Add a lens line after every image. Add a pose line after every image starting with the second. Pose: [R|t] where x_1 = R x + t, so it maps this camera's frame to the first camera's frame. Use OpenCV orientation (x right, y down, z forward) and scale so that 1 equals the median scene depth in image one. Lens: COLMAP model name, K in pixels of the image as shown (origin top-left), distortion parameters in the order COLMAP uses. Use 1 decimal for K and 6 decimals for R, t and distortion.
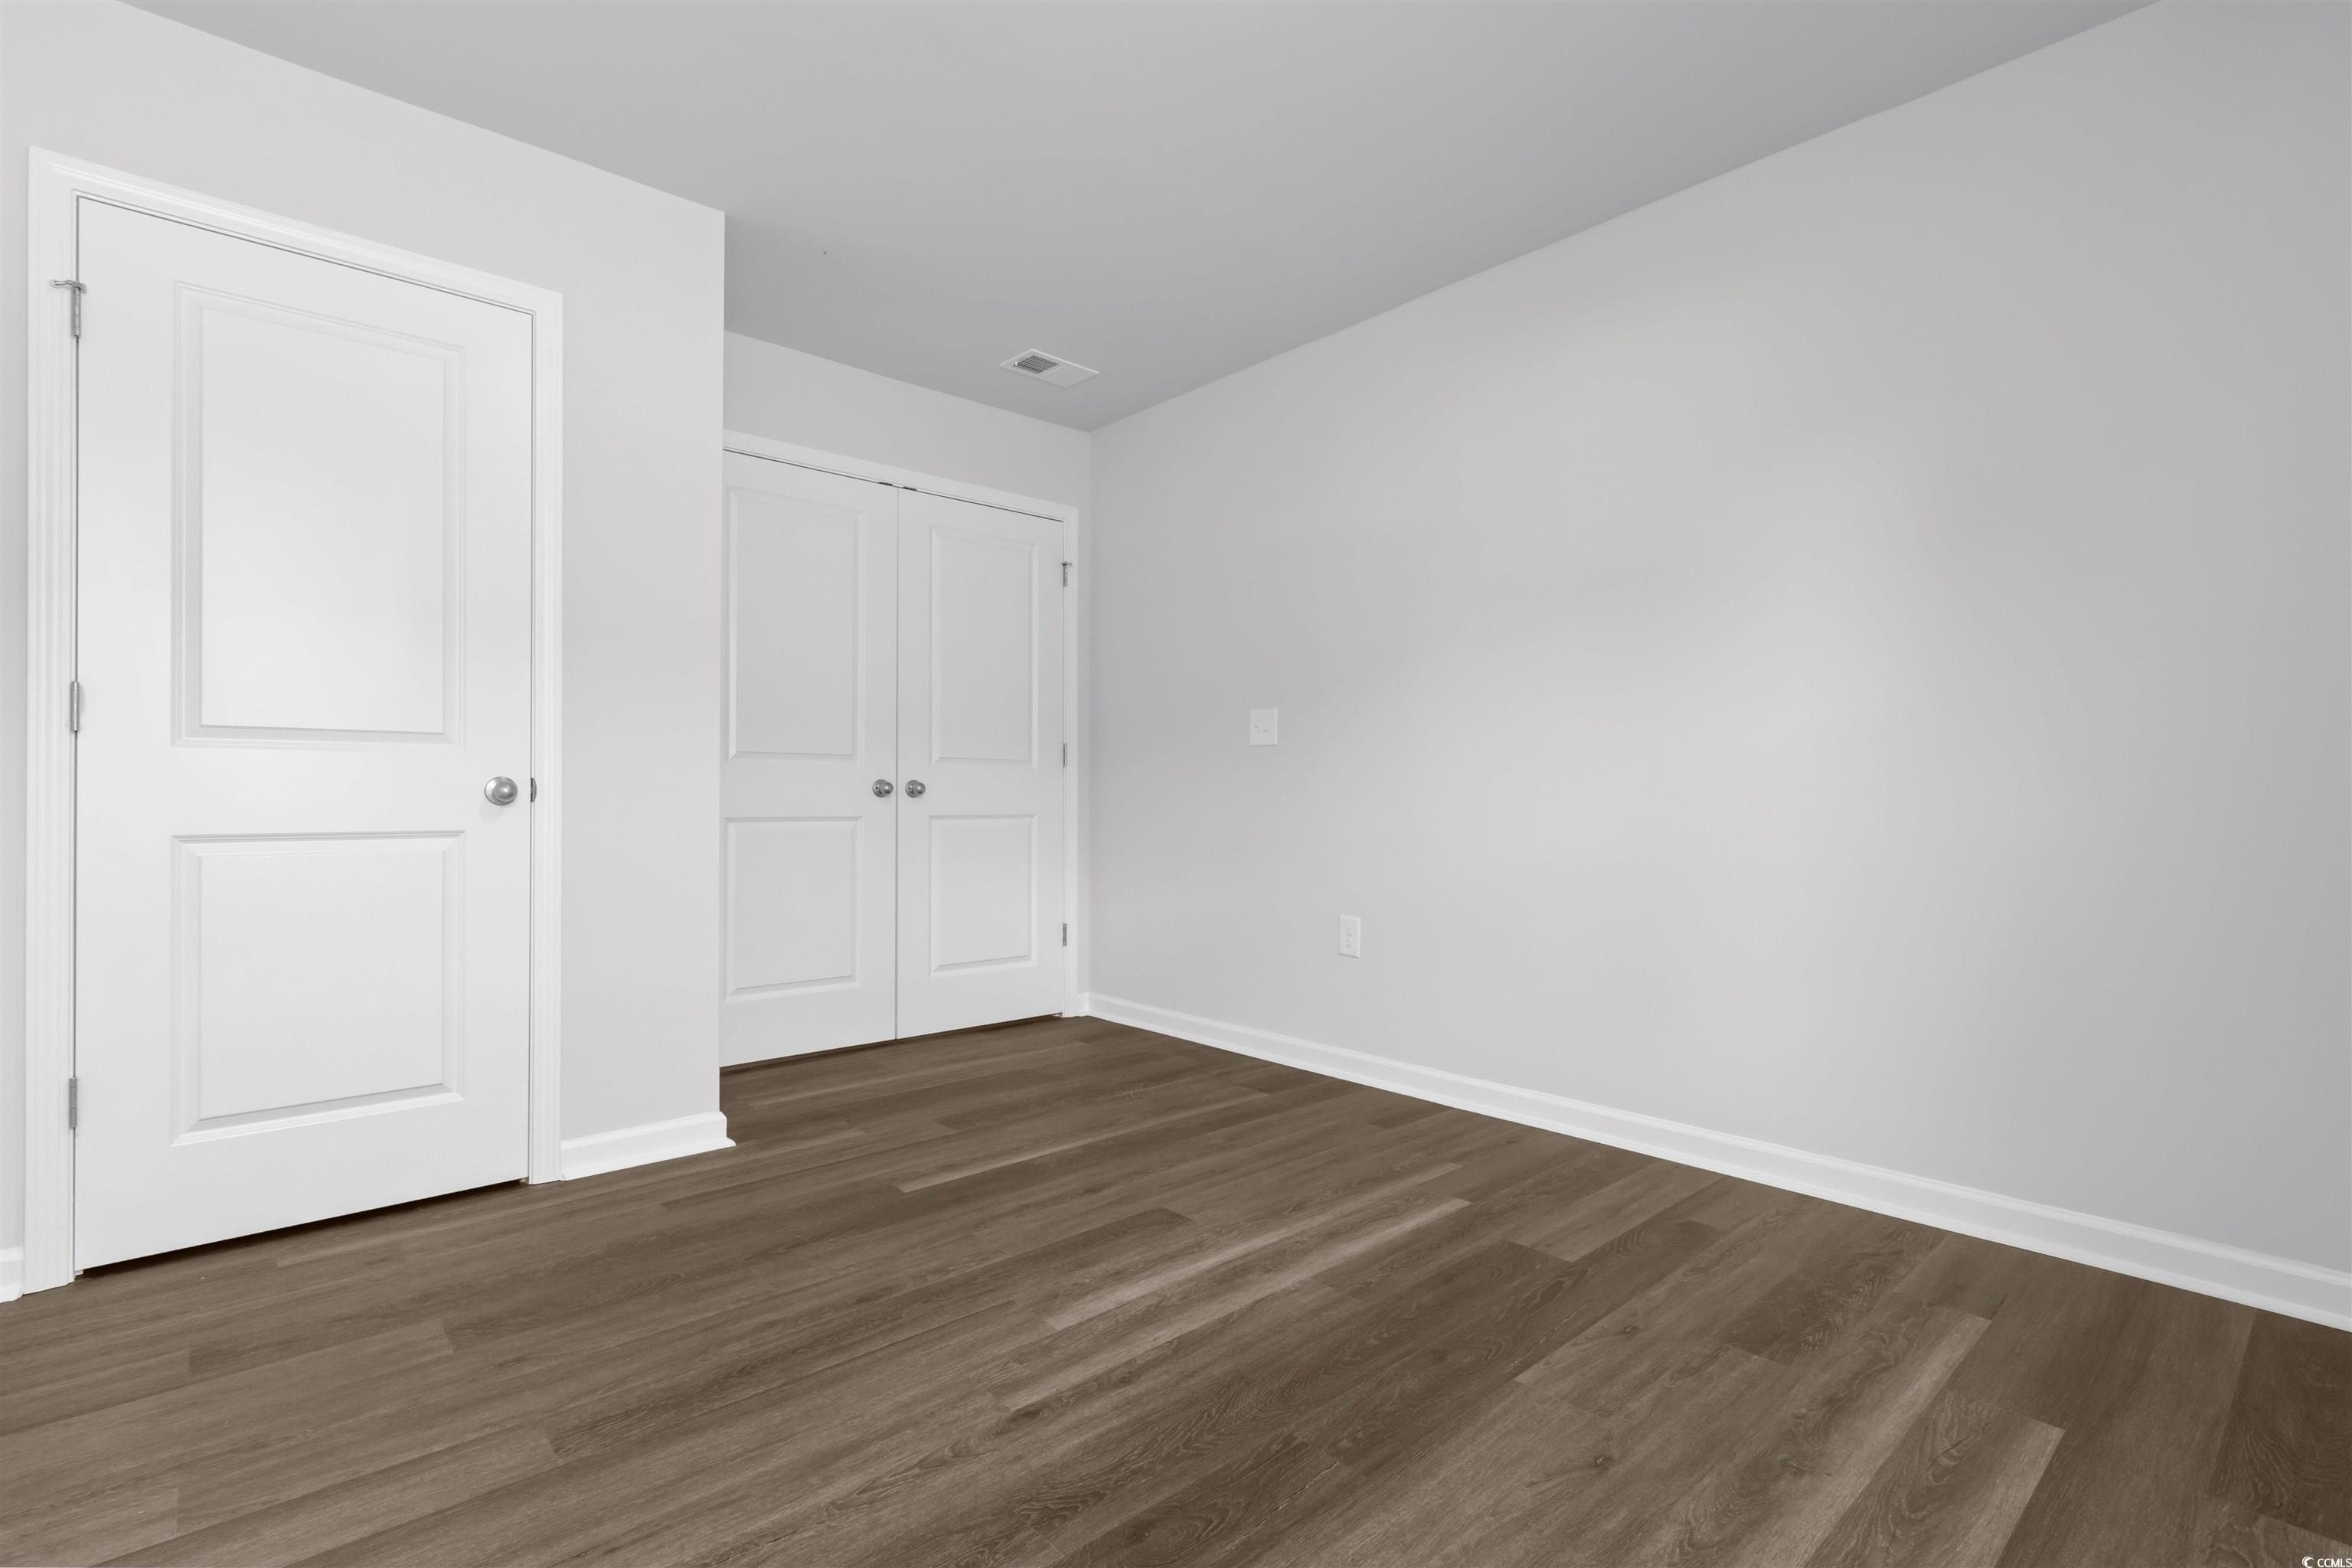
lens RADIAL K [[1092.0, 0, 1187.2], [0, 1092.0, 783.1], [0, 0, 1]] dist [0.005413, -0.003536]
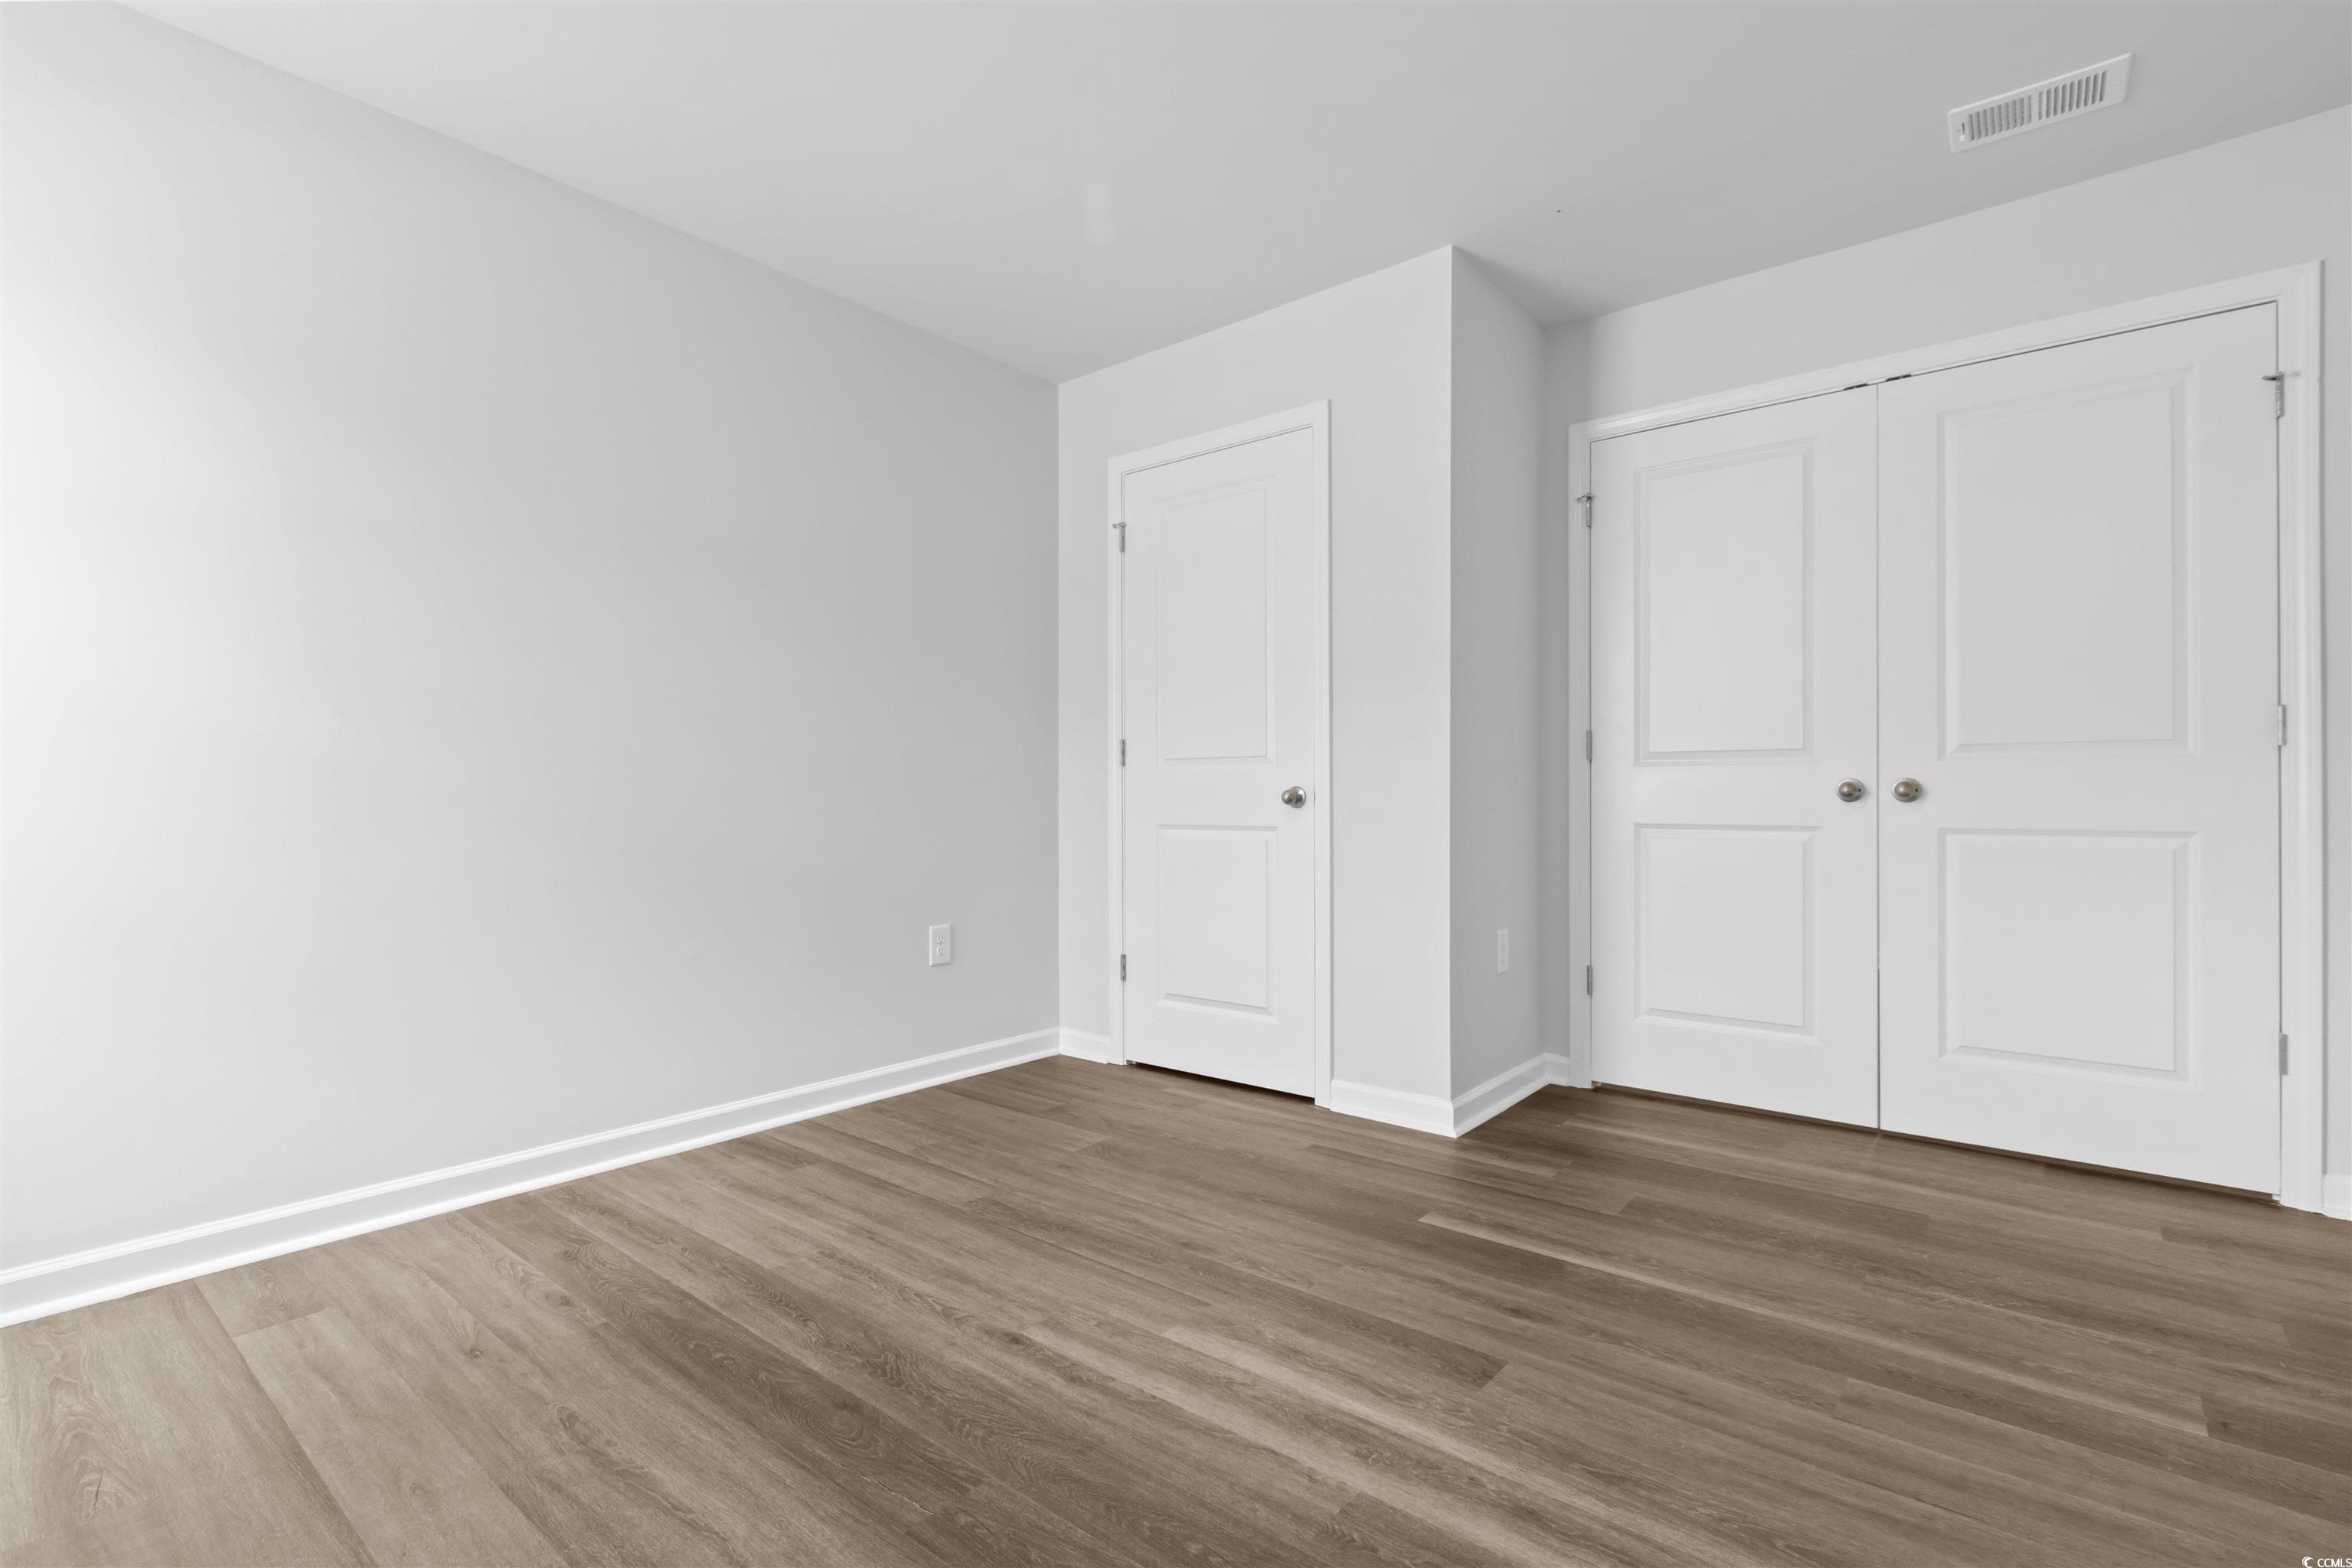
lens RADIAL K [[1092.0, 0, 1113.0], [0, 1092.0, 782.5], [0, 0, 1]] dist [0.005413, -0.003536]
pose [[0.104897, -0.014403, -0.994379, 0.770518], [0.014034, 0.999817, -0.013001, 0.003330], [0.994384, -0.012591, 0.105080, 0.744458]]
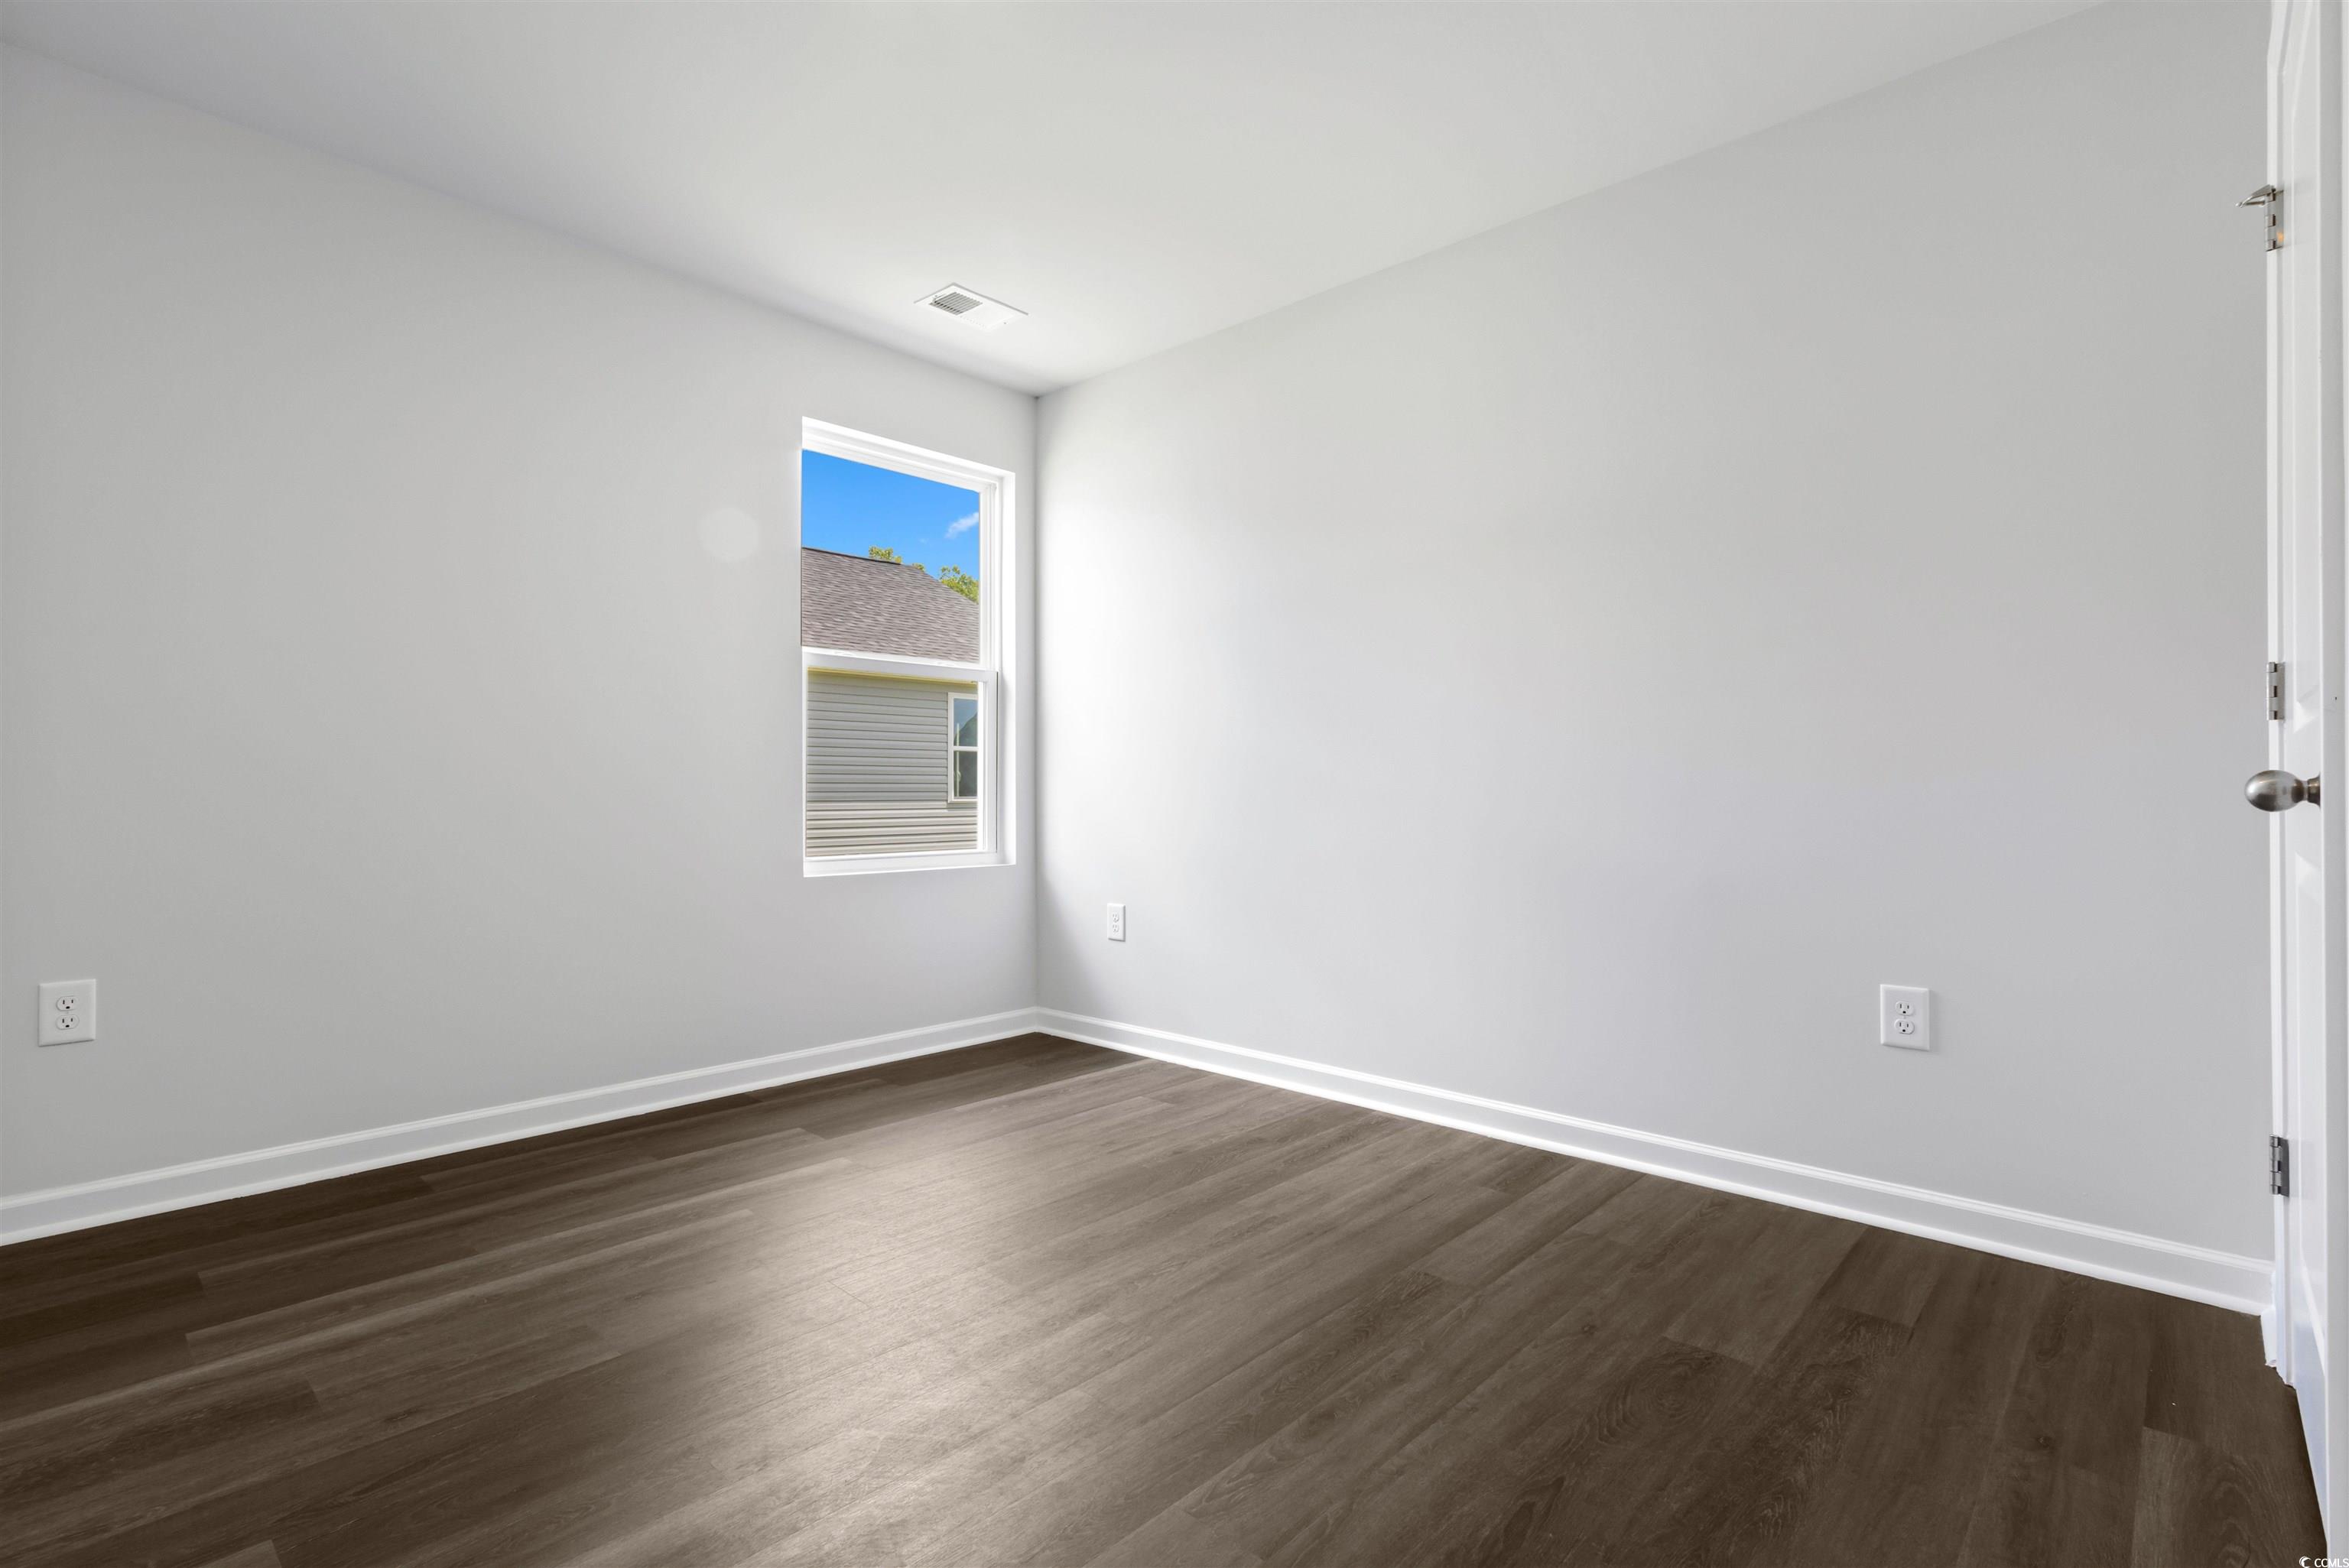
lens RADIAL K [[1090.5, 0, 1165.6], [0, 1090.5, 782.5], [0, 0, 1]] dist [0.005413, -0.003536]
pose [[-0.996966, -0.004759, -0.077691, -0.103468], [-0.003475, 0.999855, -0.016649, 0.017666], [0.077759, -0.016329, -0.996838, 1.654808]]
